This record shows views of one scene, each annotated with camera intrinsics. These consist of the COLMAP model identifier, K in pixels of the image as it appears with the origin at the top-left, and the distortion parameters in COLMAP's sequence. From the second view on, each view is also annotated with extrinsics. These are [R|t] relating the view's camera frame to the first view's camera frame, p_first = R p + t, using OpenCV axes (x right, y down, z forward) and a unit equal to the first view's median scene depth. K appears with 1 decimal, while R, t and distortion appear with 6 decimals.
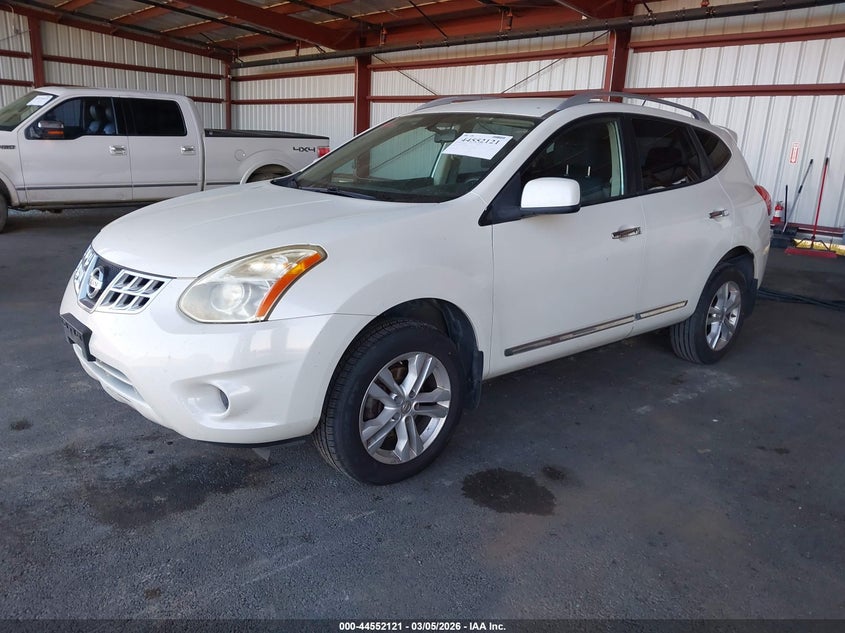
lens RADIAL K [[669.9, 0, 421.3], [0, 669.9, 338.7], [0, 0, 1]] dist [0.001724, -0.000503]
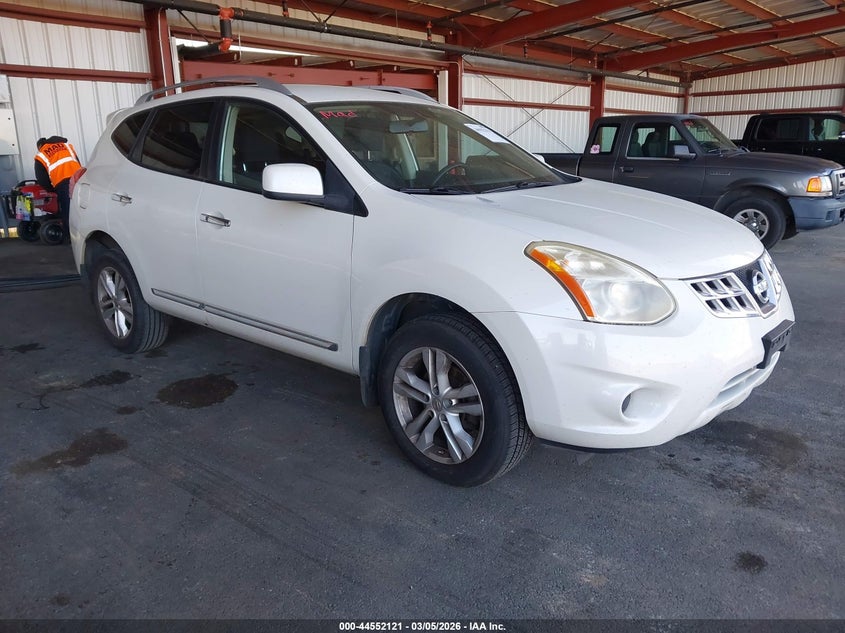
lens RADIAL K [[629.0, 0, 422.5], [0, 629.0, 316.5], [0, 0, 1]] dist [-0.000429, 0.001925]
pose [[-0.130641, -0.315393, 0.939926, -1.192011], [0.275419, 0.899190, 0.340004, -0.470199], [-0.952406, 0.303291, -0.030606, 1.378469]]
